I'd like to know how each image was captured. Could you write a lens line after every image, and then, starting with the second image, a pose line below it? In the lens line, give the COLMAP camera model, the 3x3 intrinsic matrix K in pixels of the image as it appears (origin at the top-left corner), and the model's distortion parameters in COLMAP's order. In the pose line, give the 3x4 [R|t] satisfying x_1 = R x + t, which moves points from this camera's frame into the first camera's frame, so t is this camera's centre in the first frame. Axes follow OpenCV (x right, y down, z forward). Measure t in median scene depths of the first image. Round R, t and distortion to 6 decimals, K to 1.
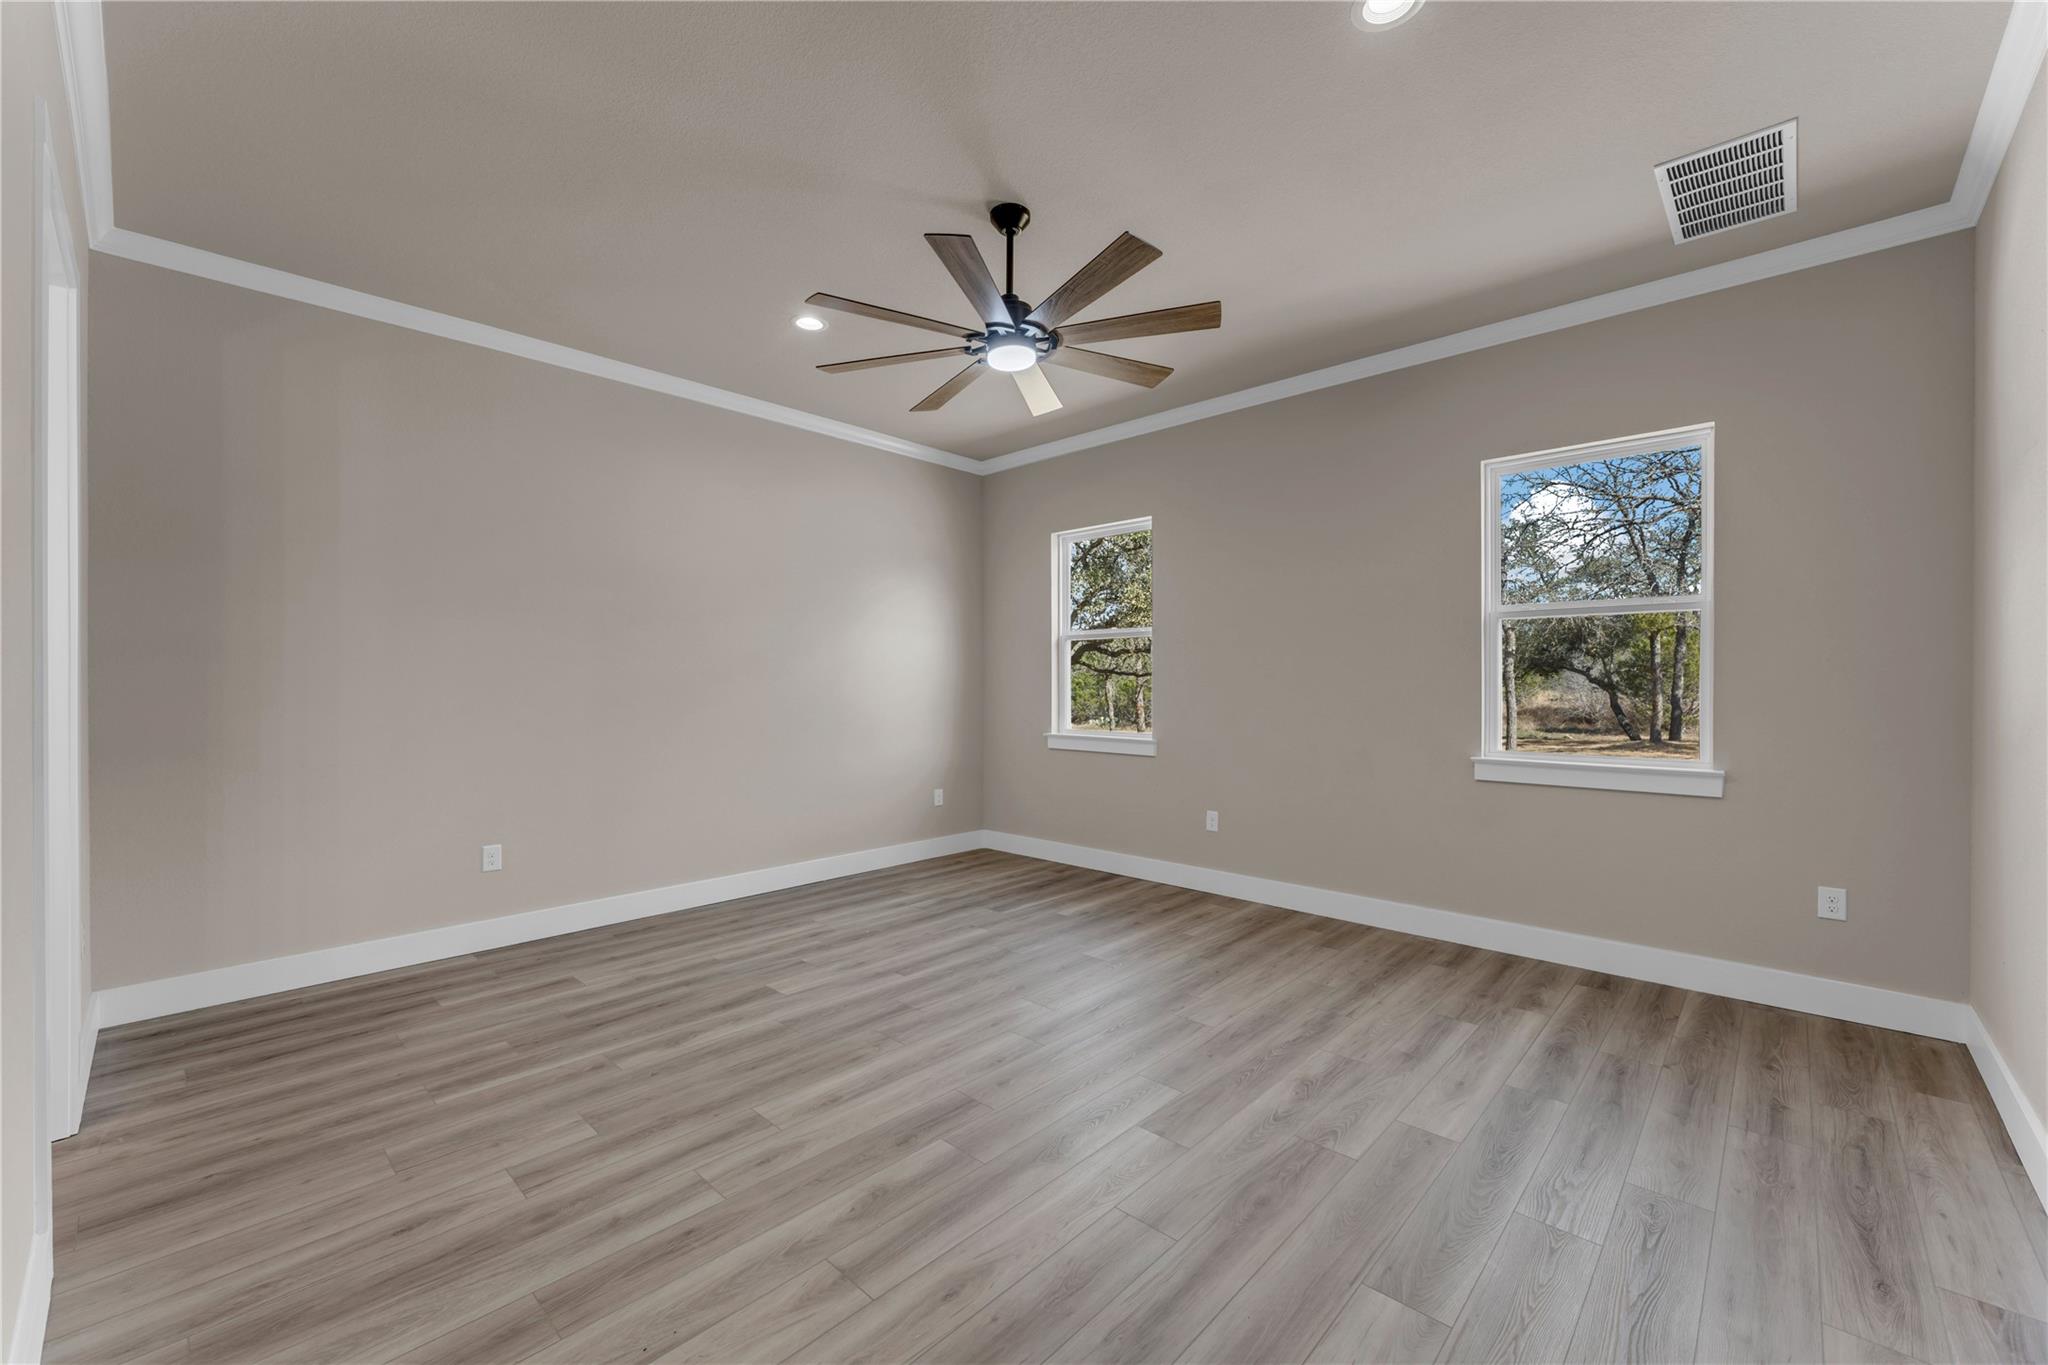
lens RADIAL K [[823.4, 0, 1026.4], [0, 823.4, 688.8], [0, 0, 1]] dist [0.000440, -0.000115]
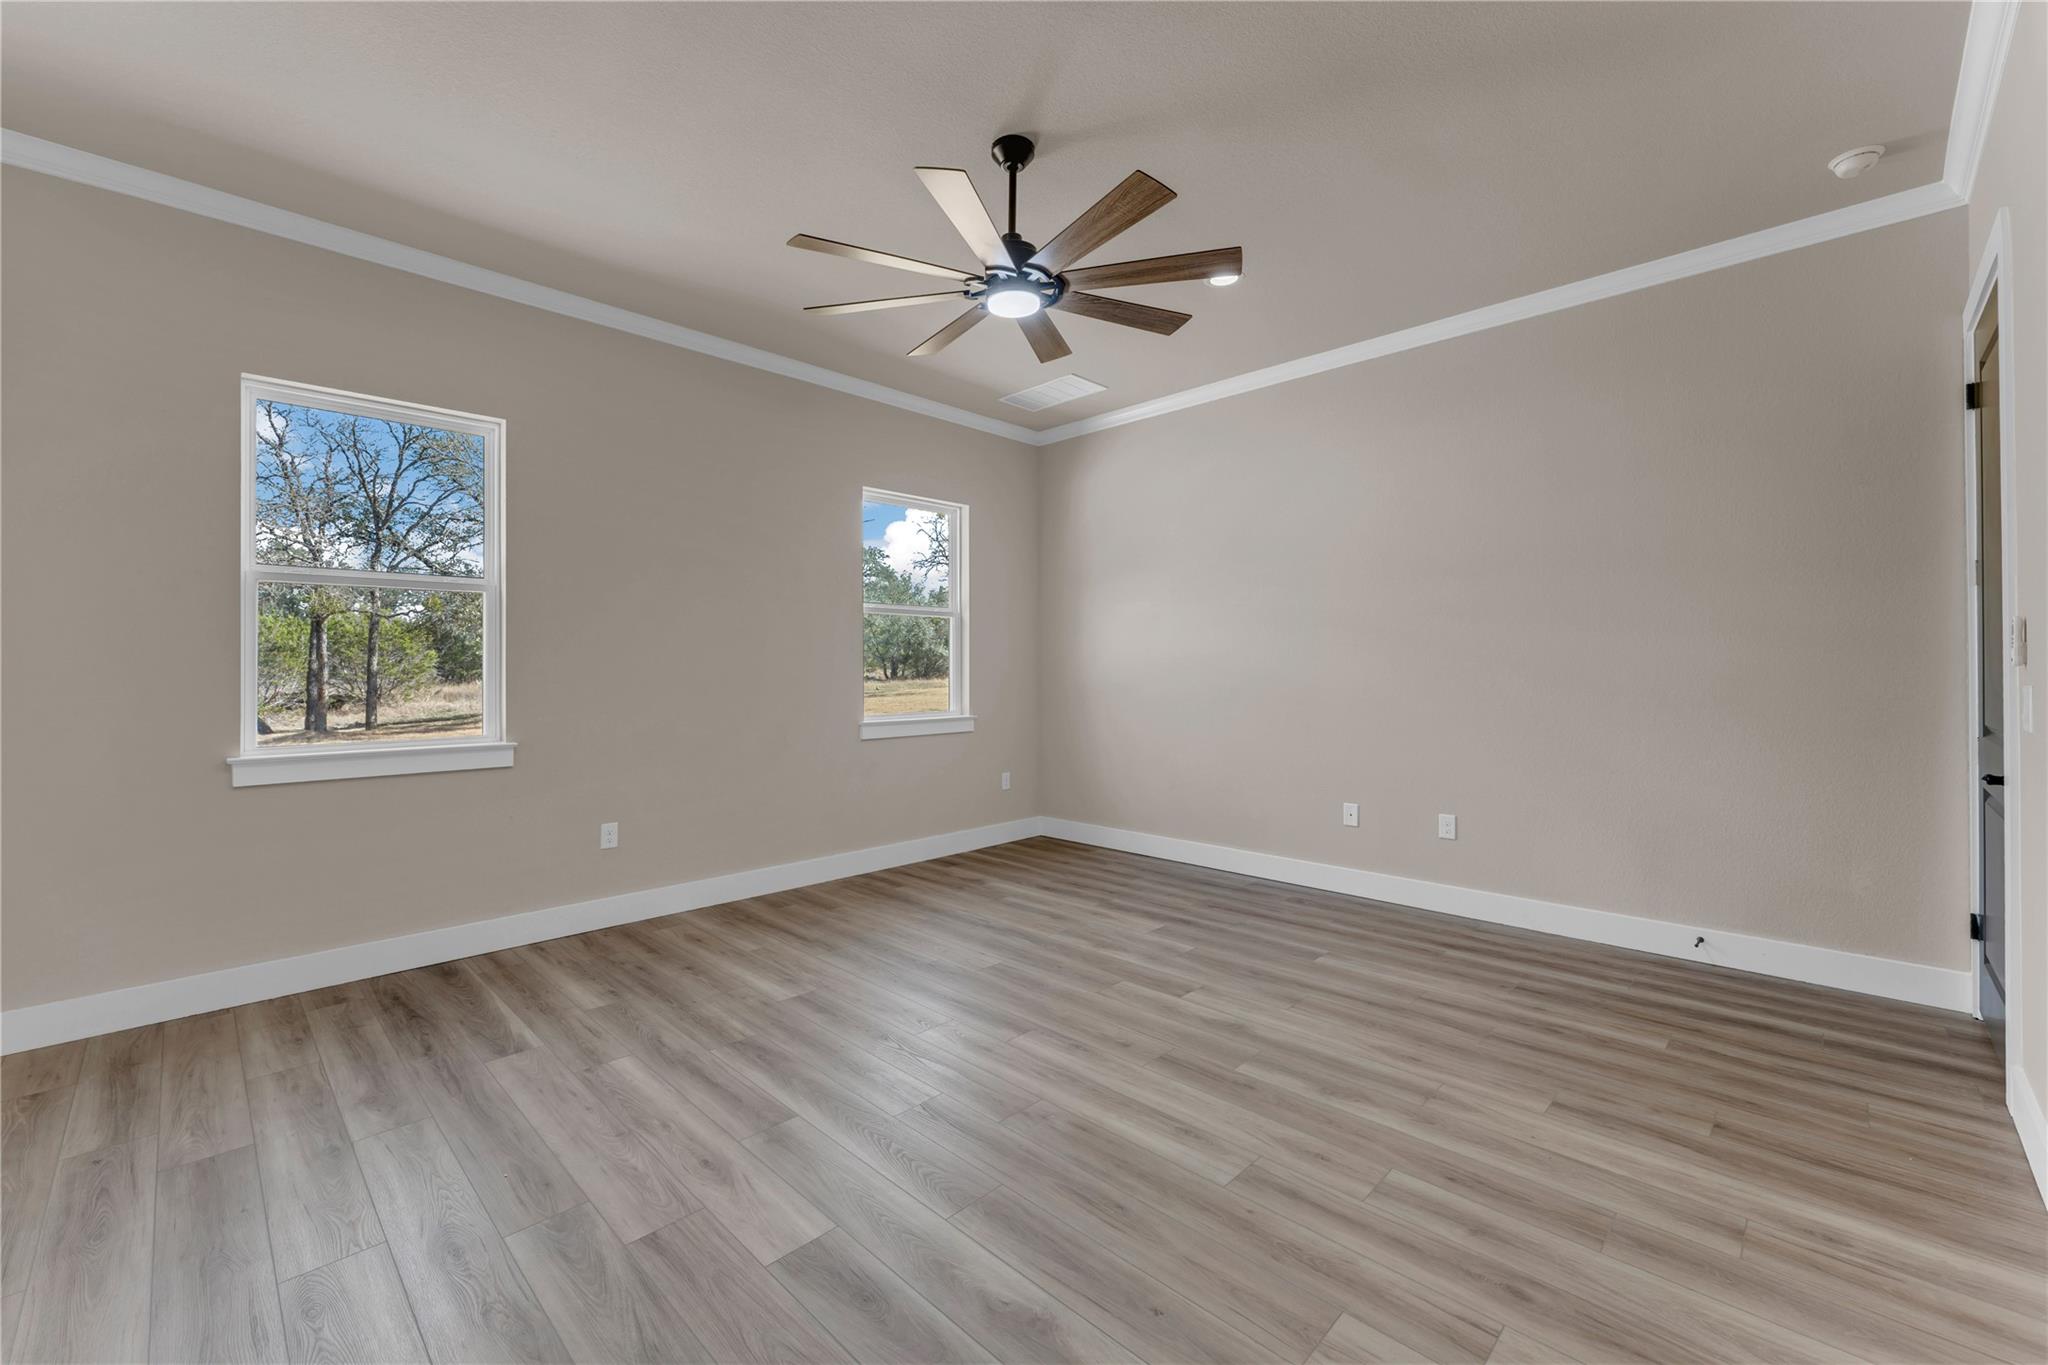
lens RADIAL K [[823.4, 0, 1026.4], [0, 823.4, 688.8], [0, 0, 1]] dist [0.000440, -0.000115]
pose [[0.023181, -0.024868, 0.999422, -0.938888], [0.012279, 0.999622, 0.024588, 0.006011], [-0.999656, 0.011702, 0.023477, 0.976565]]
